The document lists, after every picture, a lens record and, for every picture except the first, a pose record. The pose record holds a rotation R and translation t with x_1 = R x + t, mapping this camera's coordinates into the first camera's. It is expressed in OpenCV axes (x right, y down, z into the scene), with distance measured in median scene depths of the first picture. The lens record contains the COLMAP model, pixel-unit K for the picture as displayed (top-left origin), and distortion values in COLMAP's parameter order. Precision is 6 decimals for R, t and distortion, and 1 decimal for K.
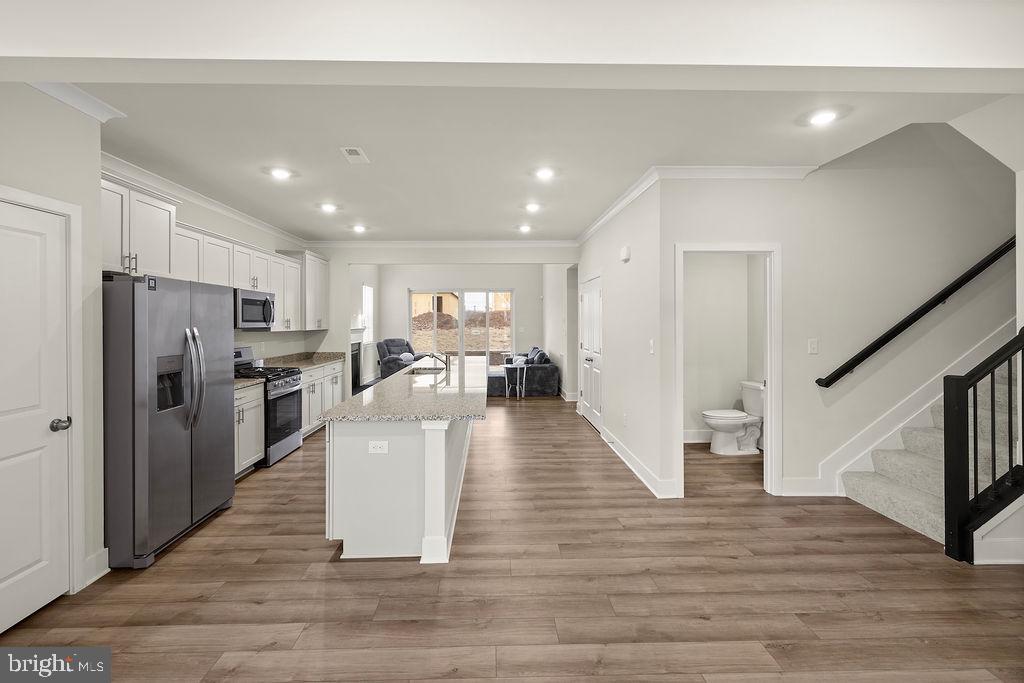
lens RADIAL K [[435.4, 0, 507.6], [0, 435.4, 324.9], [0, 0, 1]] dist [-0.001218, 0.000909]
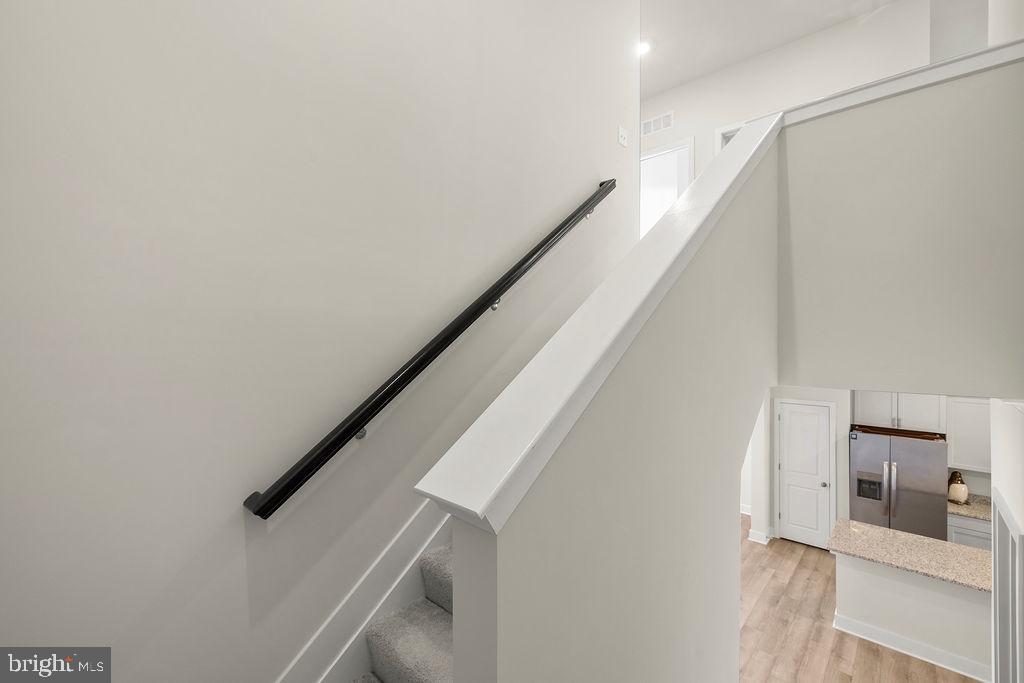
lens RADIAL K [[435.4, 0, 507.1], [0, 435.4, 337.9], [0, 0, 1]] dist [-0.001218, 0.000909]
pose [[-0.693904, -0.009697, -0.720003, 2.318739], [-0.015493, 0.999879, 0.001464, -0.663421], [0.719901, 0.012171, -0.693970, 1.465453]]
